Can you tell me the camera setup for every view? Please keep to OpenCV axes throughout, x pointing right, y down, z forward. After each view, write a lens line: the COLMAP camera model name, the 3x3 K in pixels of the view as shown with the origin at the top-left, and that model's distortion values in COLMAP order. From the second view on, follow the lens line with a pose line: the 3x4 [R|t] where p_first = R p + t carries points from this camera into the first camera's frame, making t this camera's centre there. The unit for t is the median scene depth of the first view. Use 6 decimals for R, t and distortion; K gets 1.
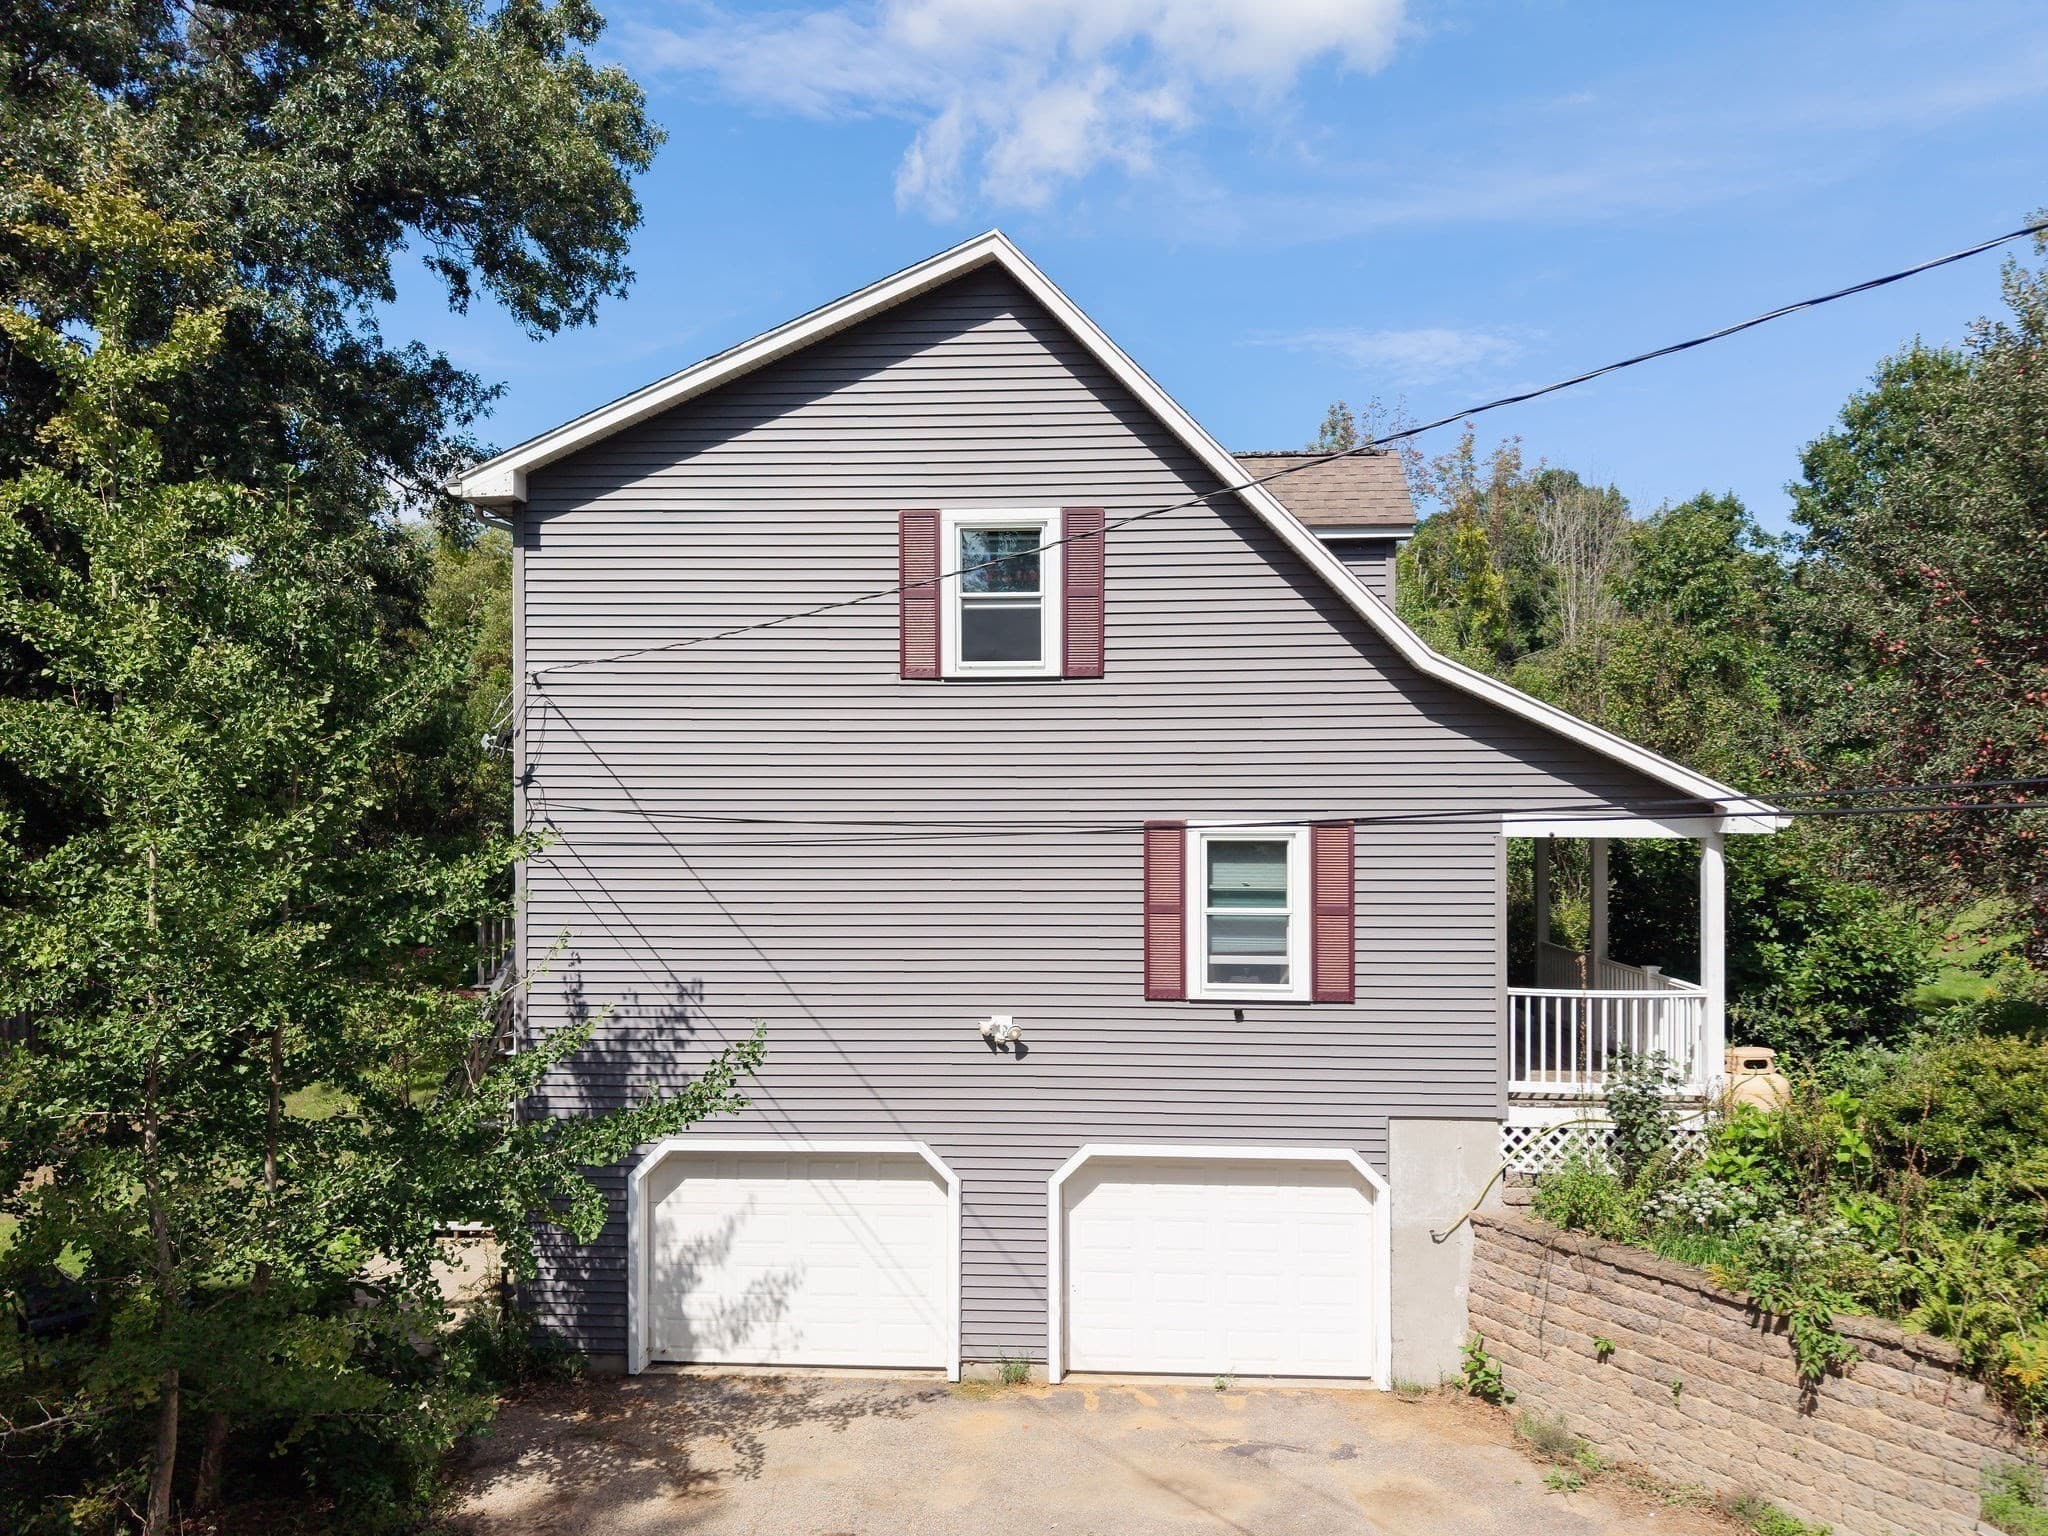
lens RADIAL K [[1540.7, 0, 1018.0], [0, 1540.7, 802.7], [0, 0, 1]] dist [0.106280, -0.008126]
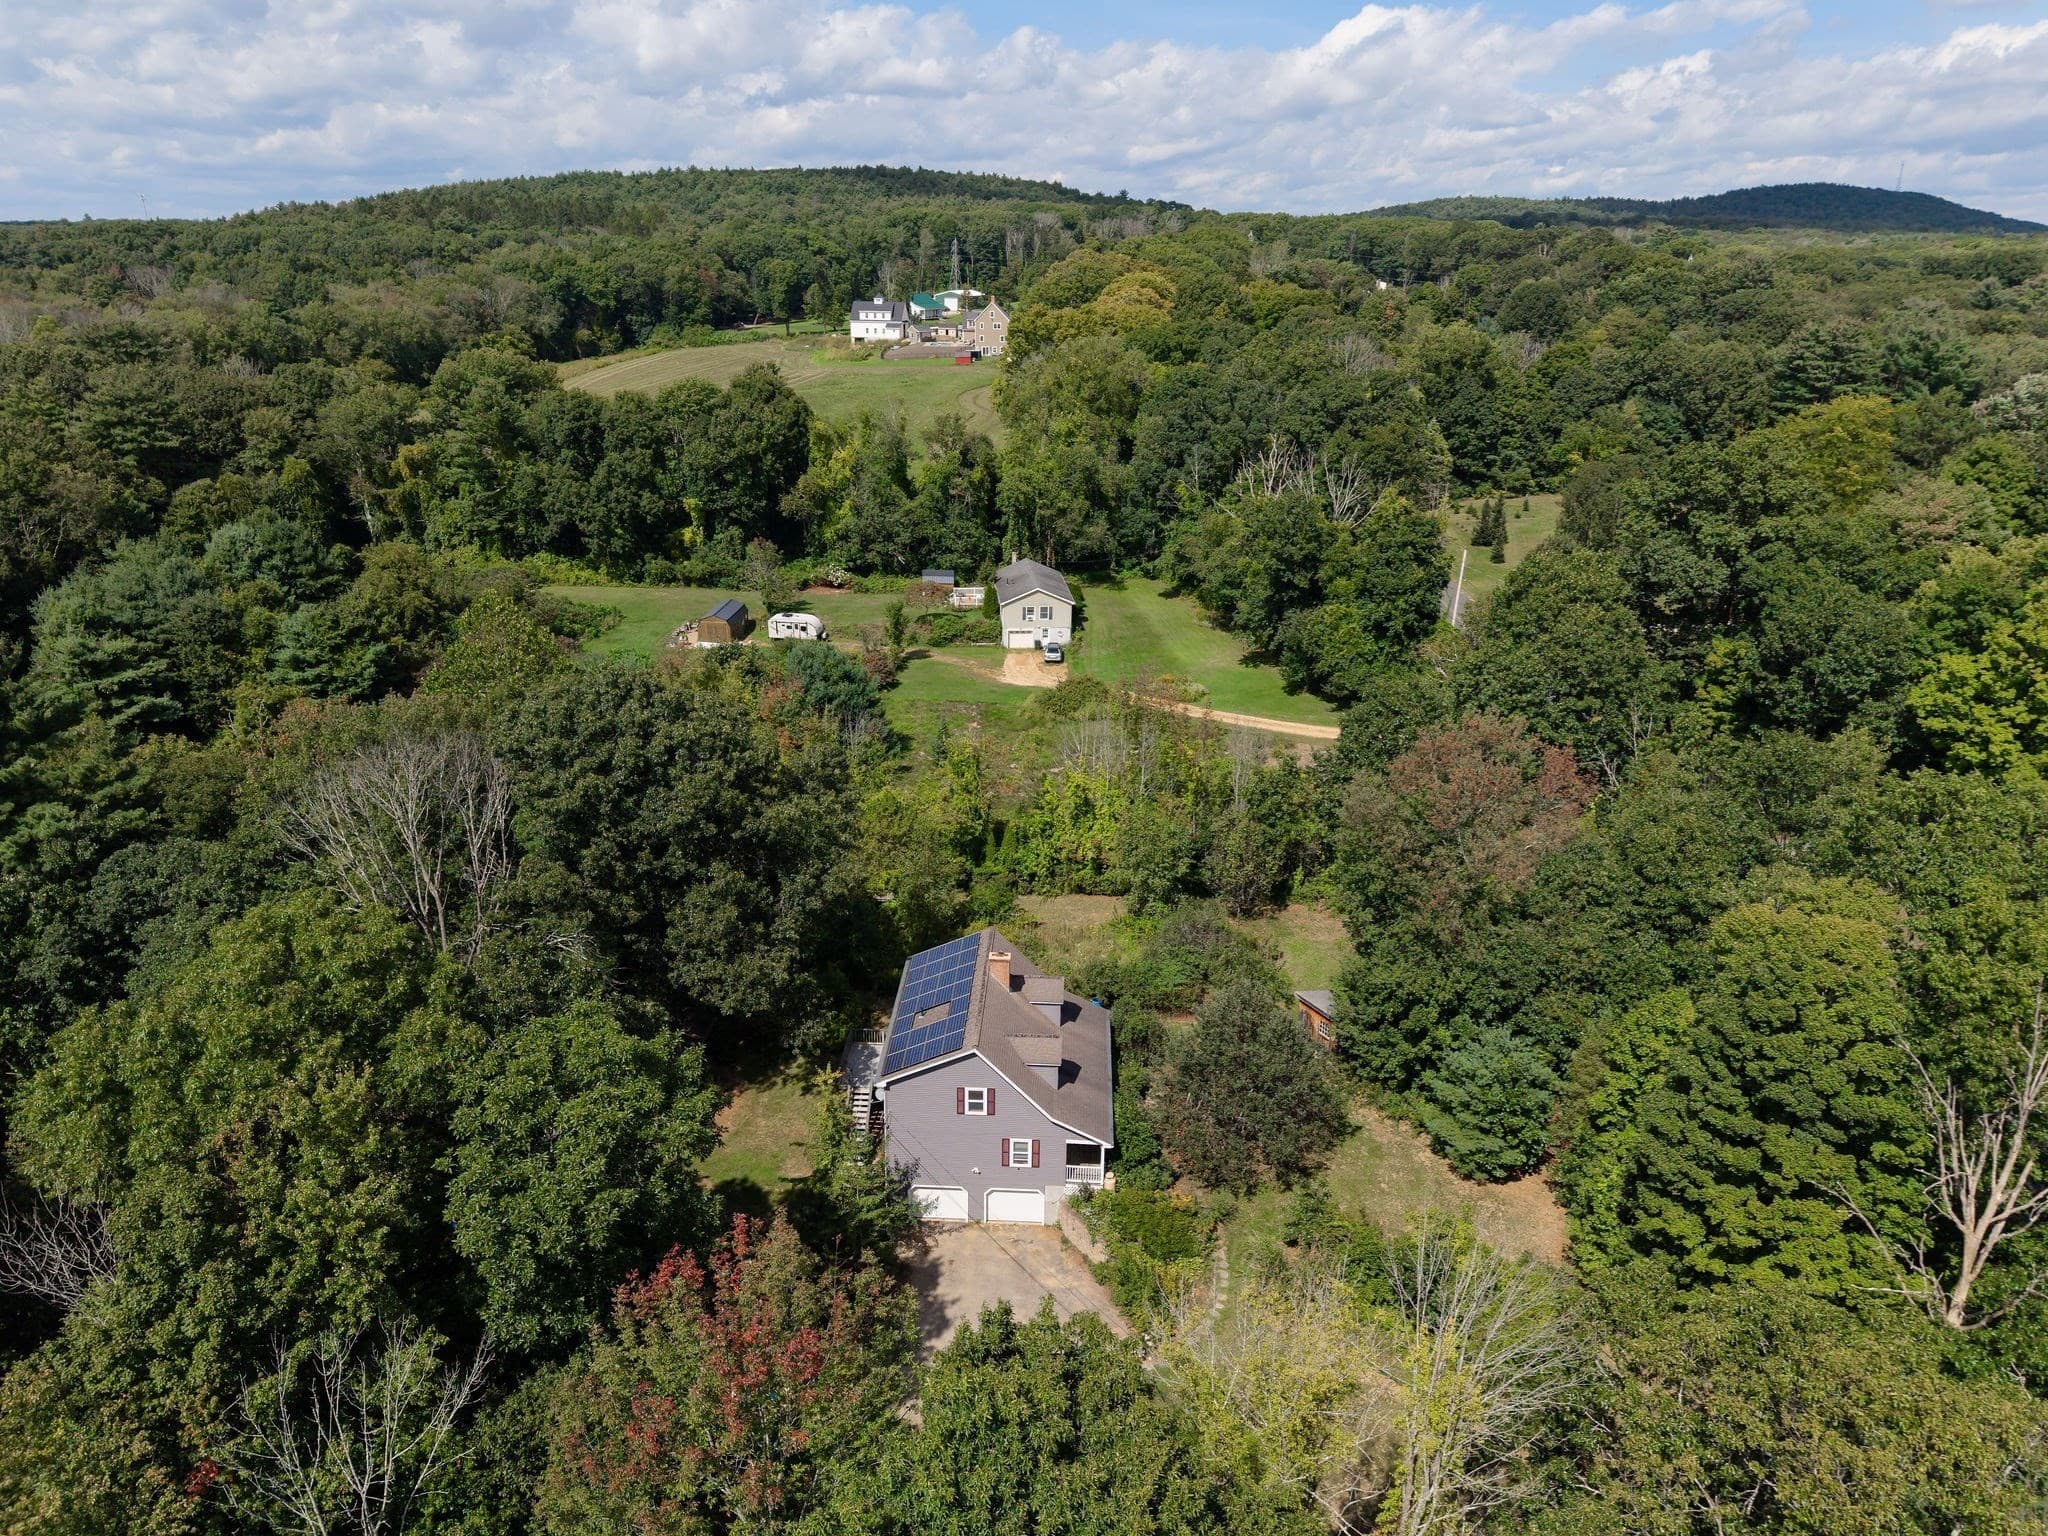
lens RADIAL K [[1540.7, 0, 1020.0], [0, 1540.7, 768.0], [0, 0, 1]] dist [0.106280, -0.008126]
pose [[0.999800, 0.012415, -0.015707, 0.216575], [-0.005861, 0.931643, 0.363327, -3.230783], [0.019144, -0.363162, 0.931529, -3.675642]]
